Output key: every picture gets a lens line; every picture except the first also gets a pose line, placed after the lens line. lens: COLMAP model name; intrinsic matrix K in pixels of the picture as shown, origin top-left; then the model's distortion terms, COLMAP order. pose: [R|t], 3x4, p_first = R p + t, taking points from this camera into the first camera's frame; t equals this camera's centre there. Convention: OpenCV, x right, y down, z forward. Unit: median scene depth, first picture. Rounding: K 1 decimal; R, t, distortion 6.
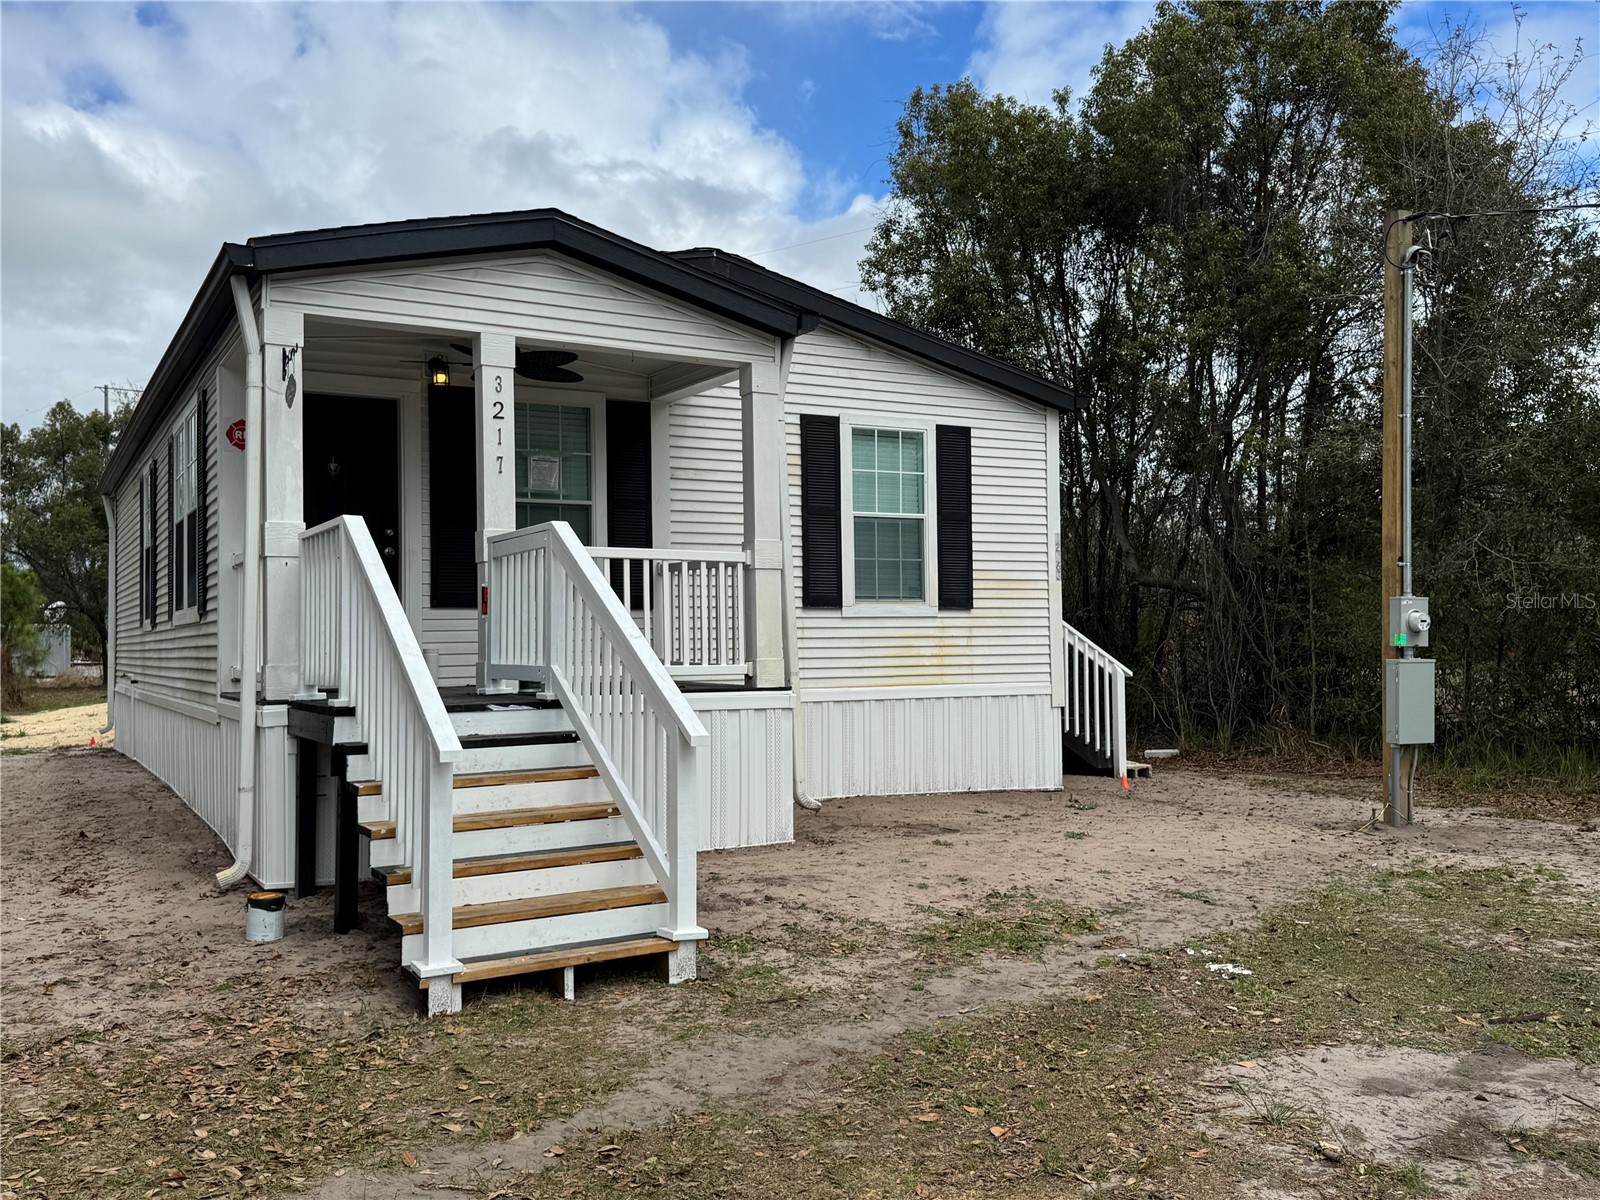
lens RADIAL K [[1427.9, 0, 793.5], [0, 1427.9, 585.6], [0, 0, 1]] dist [0.094002, -0.129008]
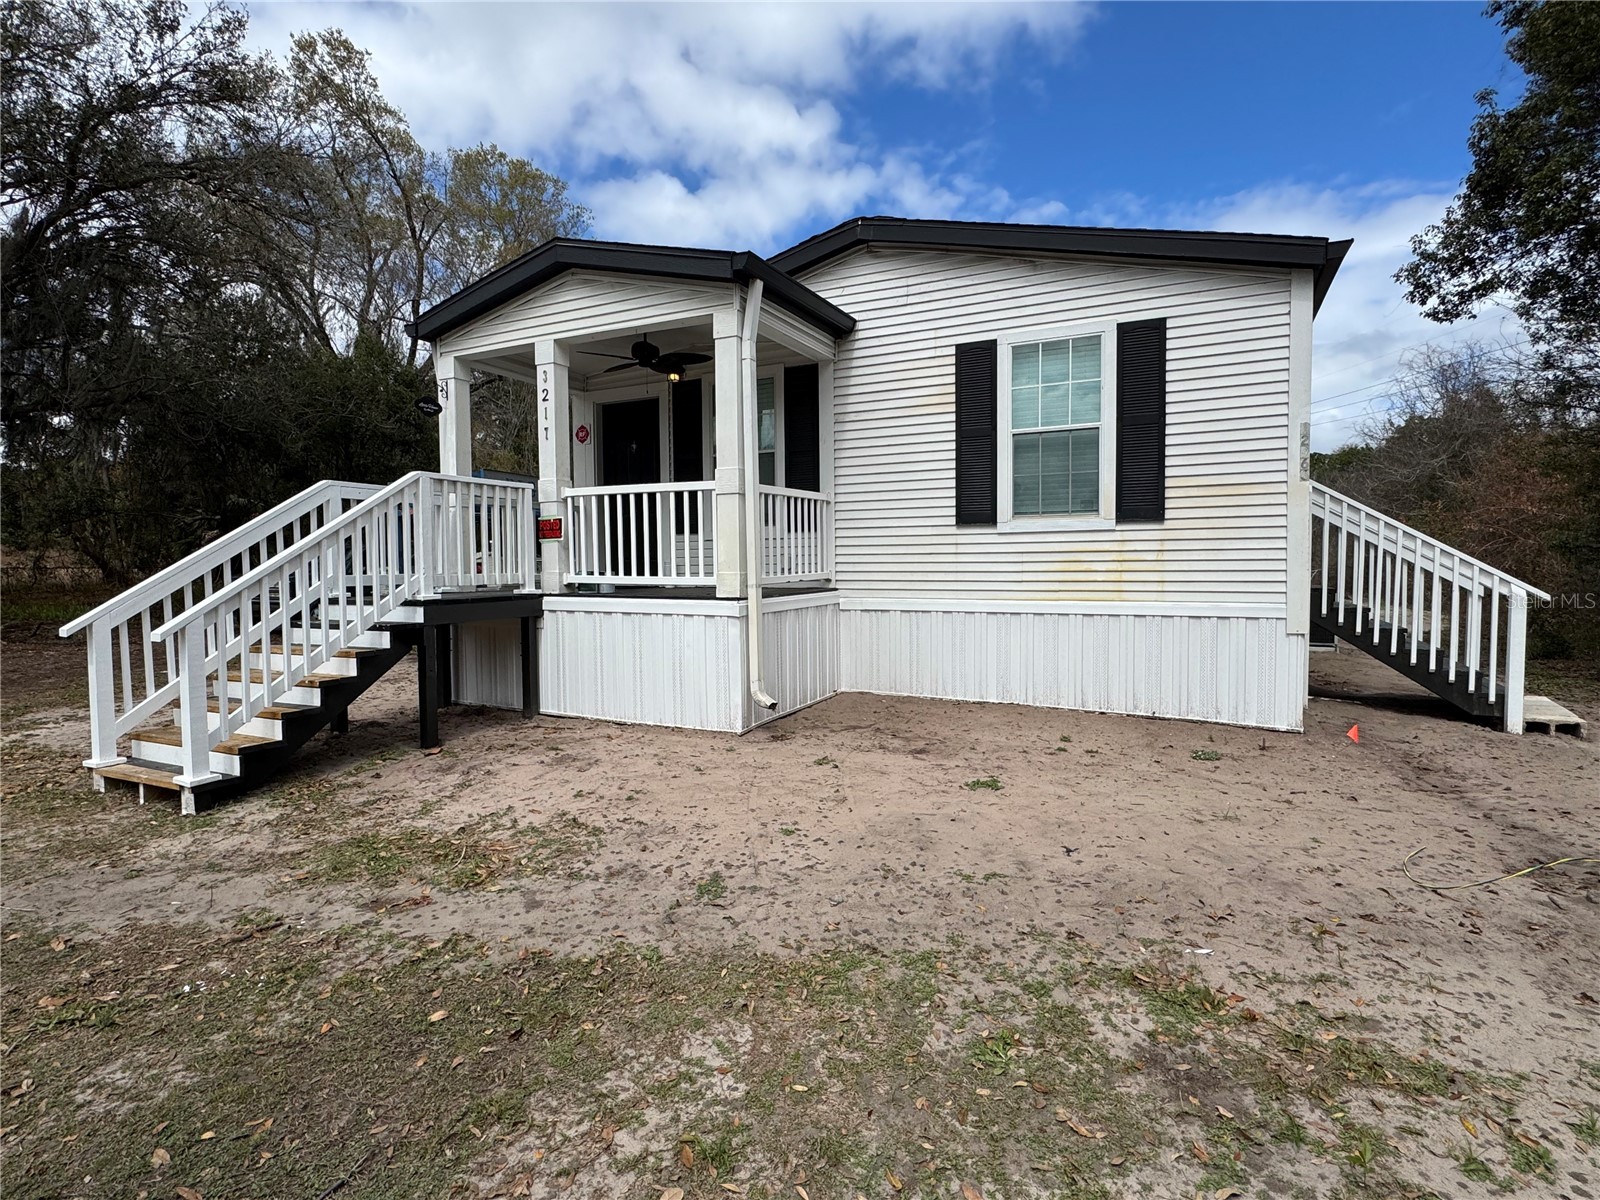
lens RADIAL K [[796.6, 0, 800.6], [0, 796.6, 591.5], [0, 0, 1]] dist [-0.010192, 0.000948]
pose [[0.571044, 0.033874, -0.820220, 0.433092], [0.034844, 0.997248, 0.065444, 0.021694], [0.820180, -0.065951, 0.568292, 0.548055]]
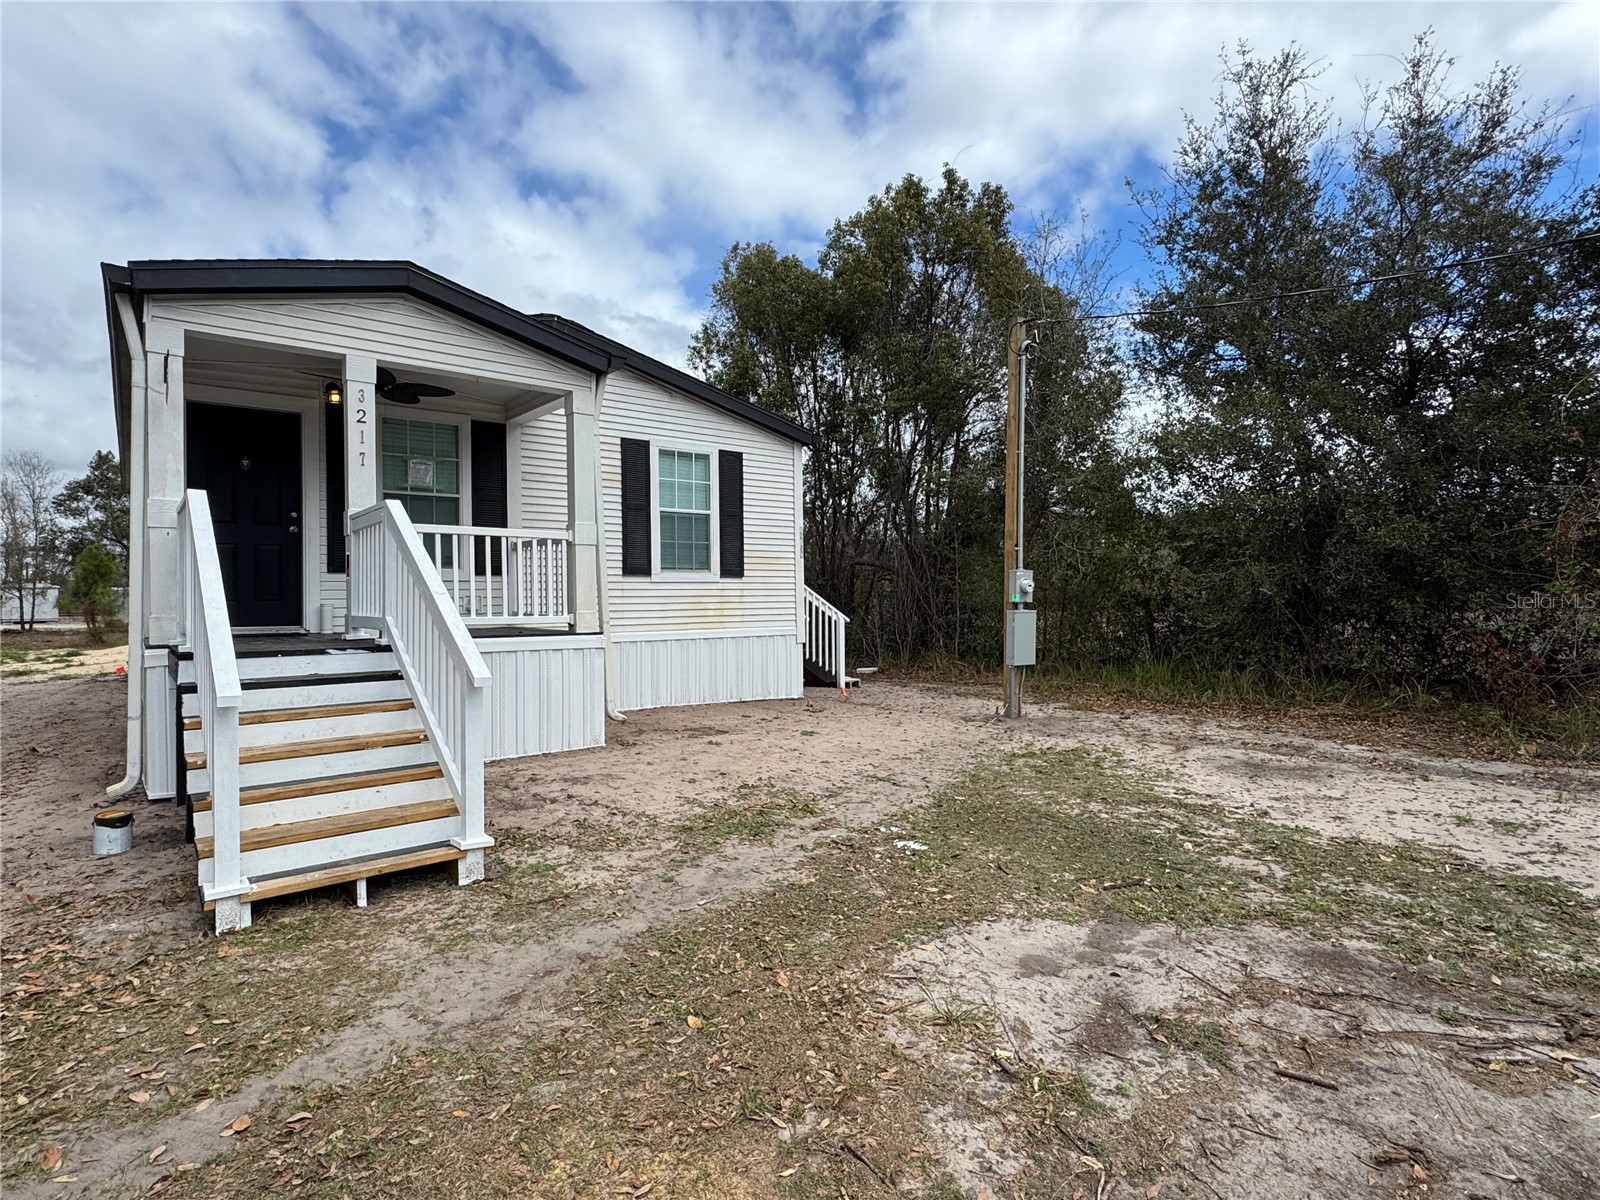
lens RADIAL K [[849.1, 0, 790.9], [0, 849.1, 601.0], [0, 0, 1]] dist [-0.000733, 0.000361]
pose [[0.987407, 0.000895, 0.158197, 0.037545], [-0.007157, 0.999213, 0.039016, 0.006850], [-0.158037, -0.039657, 0.986636, 0.140605]]
